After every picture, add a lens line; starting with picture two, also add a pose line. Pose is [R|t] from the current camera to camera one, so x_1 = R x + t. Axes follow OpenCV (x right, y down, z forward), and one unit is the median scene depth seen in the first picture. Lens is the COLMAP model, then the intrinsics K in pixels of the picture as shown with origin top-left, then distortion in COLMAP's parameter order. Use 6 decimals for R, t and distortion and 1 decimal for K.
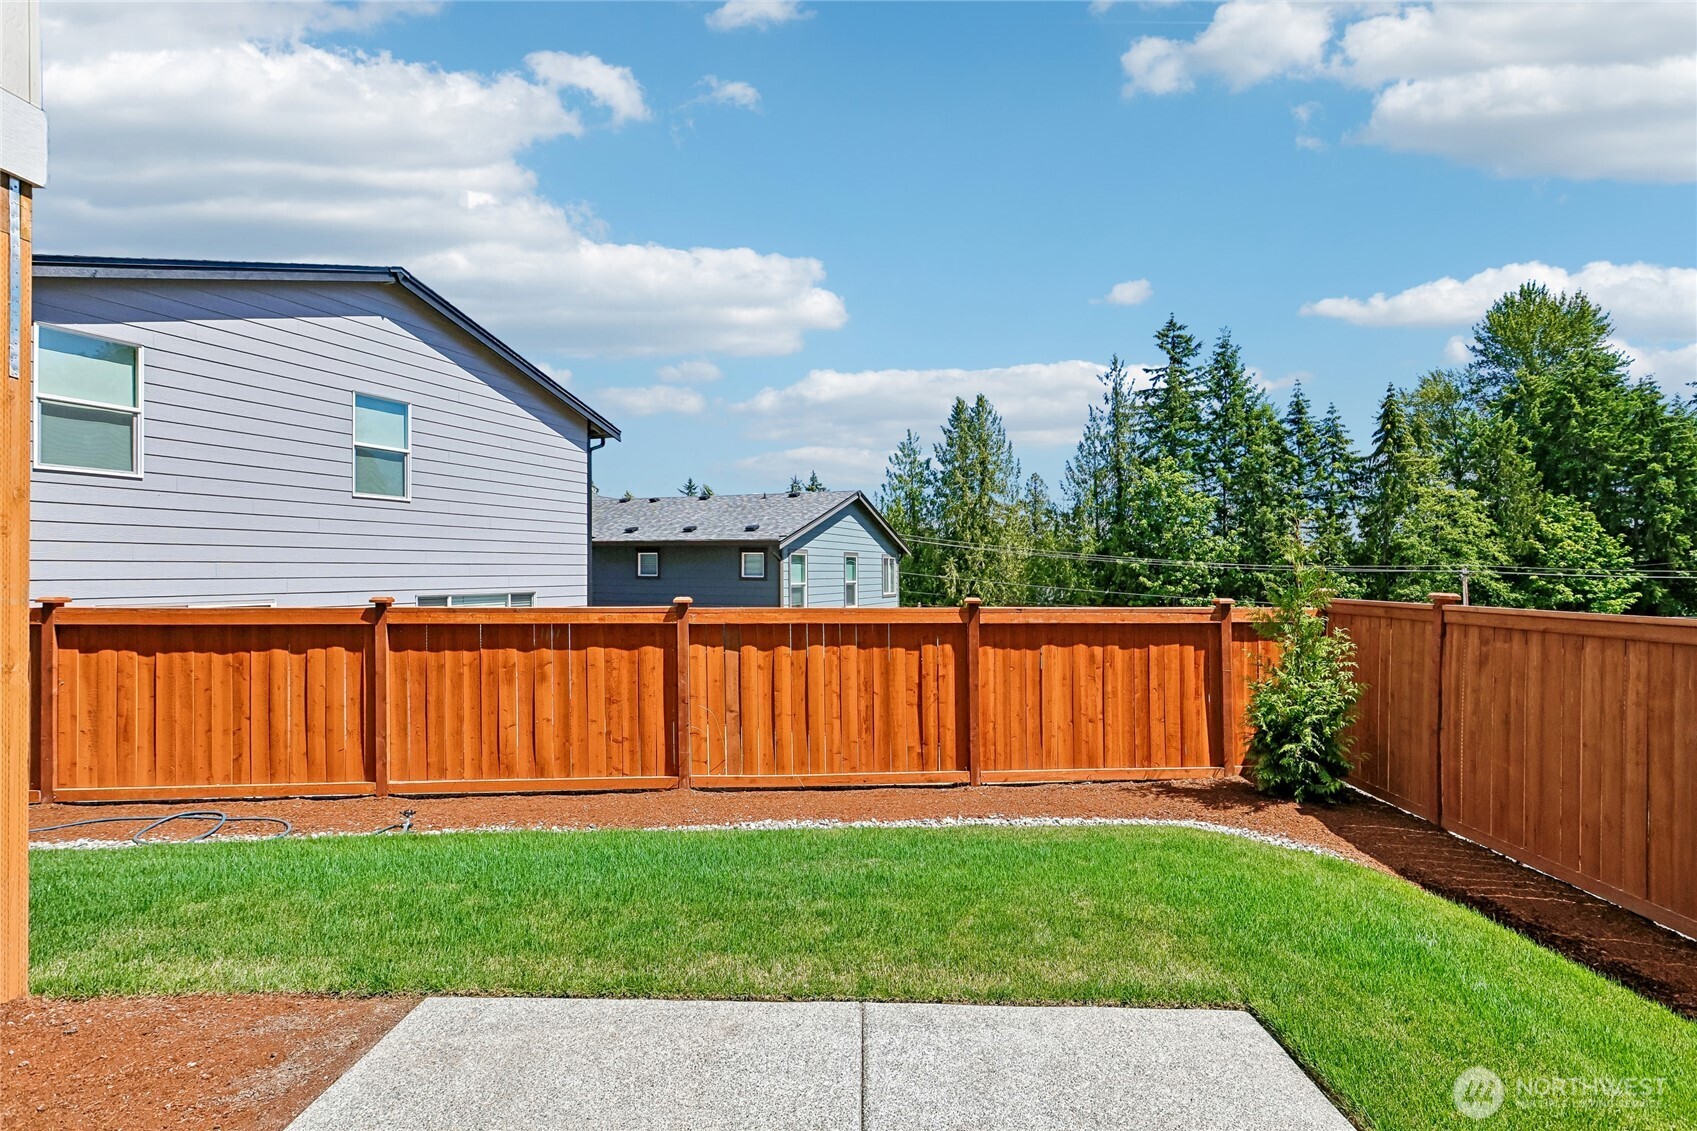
lens RADIAL K [[781.9, 0, 850.7], [0, 781.9, 559.8], [0, 0, 1]] dist [0.000066, 0.000012]
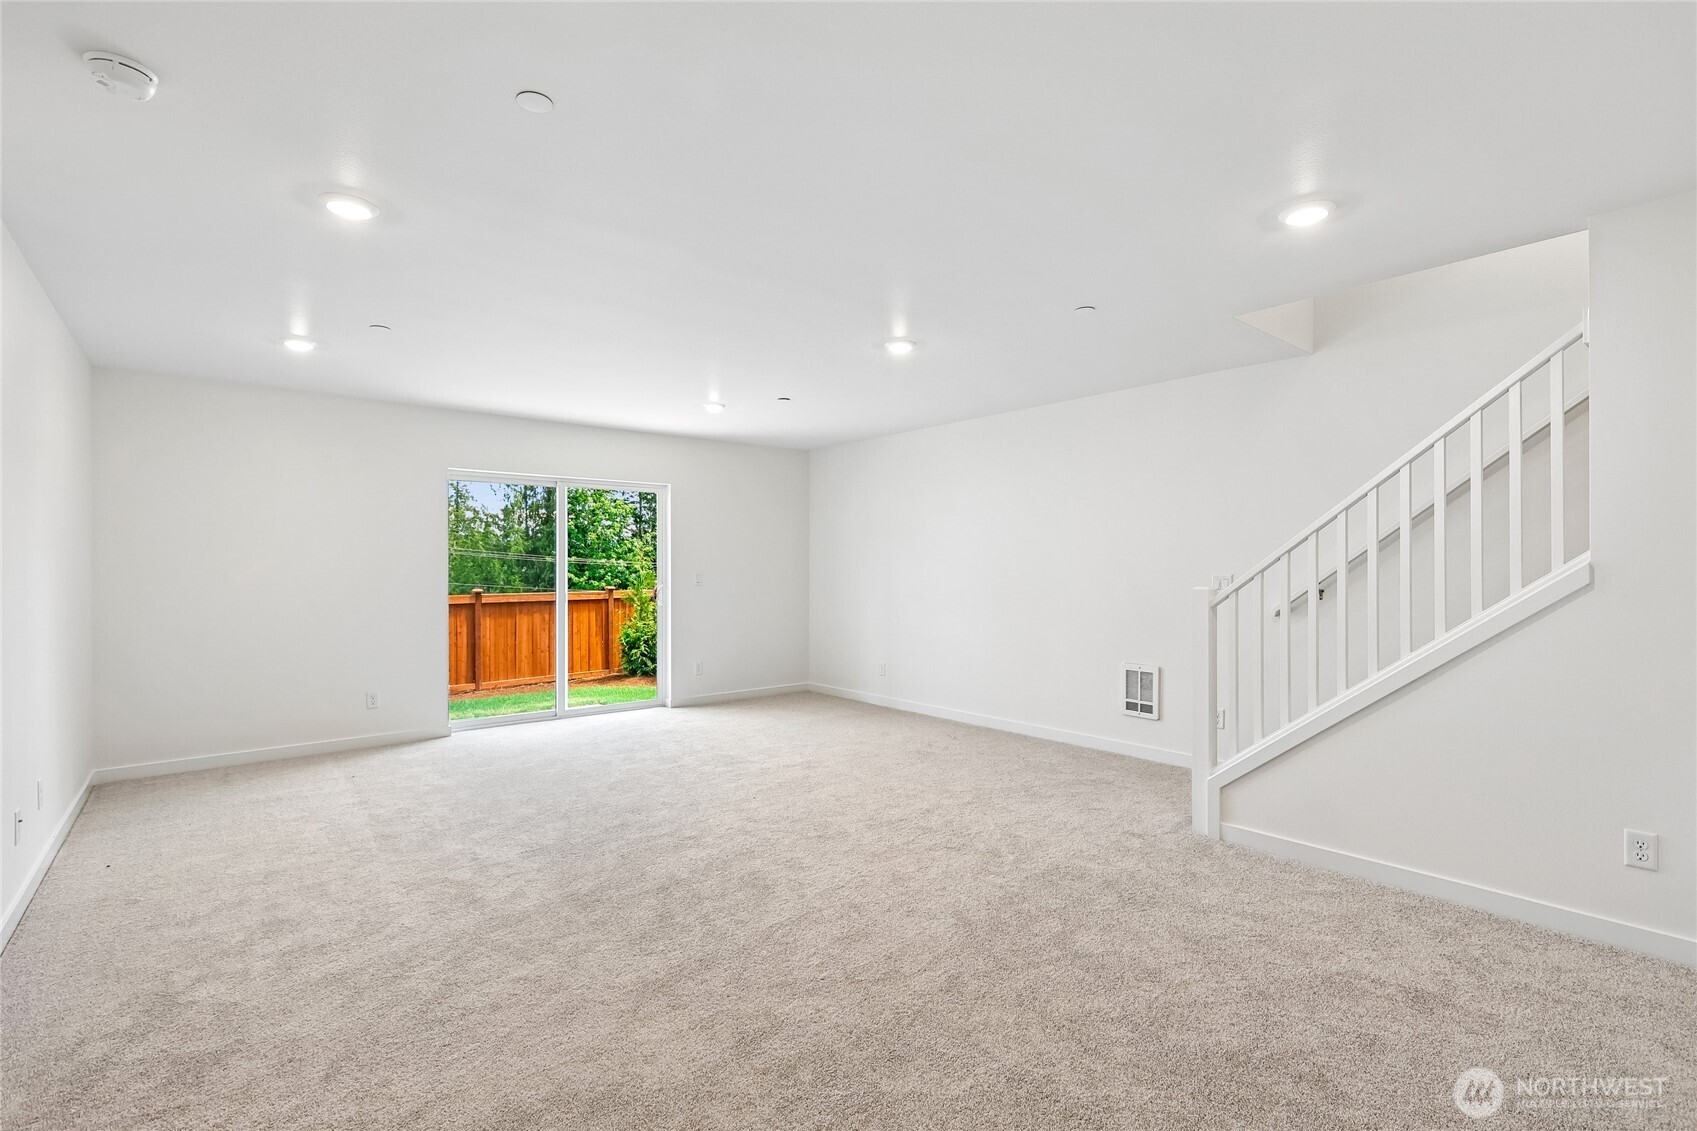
lens RADIAL K [[720.0, 0, 851.7], [0, 720.0, 552.6], [0, 0, 1]] dist [0.000922, 0.000025]
pose [[0.744912, 0.005795, 0.667138, -0.304289], [-0.000650, 0.999968, -0.007960, -0.024315], [-0.667163, 0.005495, 0.744892, -0.816424]]
